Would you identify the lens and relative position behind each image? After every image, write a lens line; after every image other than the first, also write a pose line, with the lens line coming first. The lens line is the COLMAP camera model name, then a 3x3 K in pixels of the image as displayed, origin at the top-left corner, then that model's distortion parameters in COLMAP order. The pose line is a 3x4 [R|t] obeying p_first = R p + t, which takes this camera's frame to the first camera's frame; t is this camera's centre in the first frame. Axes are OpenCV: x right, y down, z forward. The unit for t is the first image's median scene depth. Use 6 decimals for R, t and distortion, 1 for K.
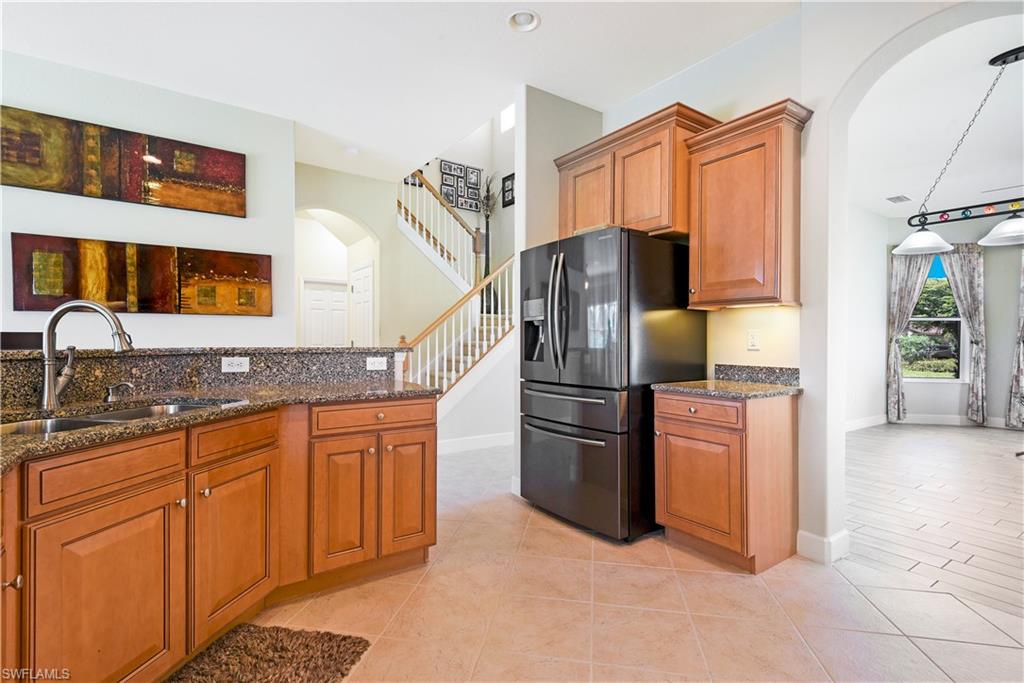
lens RADIAL K [[471.8, 0, 502.5], [0, 471.8, 335.1], [0, 0, 1]] dist [0.013638, -0.007578]
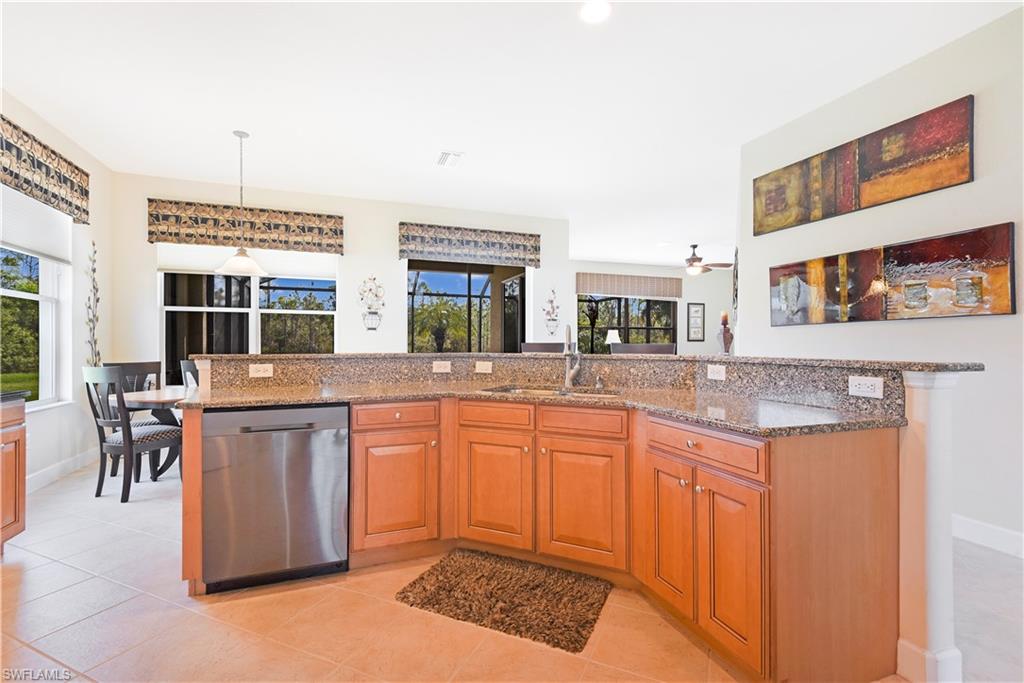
lens RADIAL K [[471.8, 0, 531.6], [0, 471.8, 349.8], [0, 0, 1]] dist [0.013638, -0.007578]
pose [[-0.213764, 0.003008, -0.976881, 0.376418], [0.004824, 0.999986, 0.002023, 0.006893], [0.976873, -0.004280, -0.213776, 0.597375]]
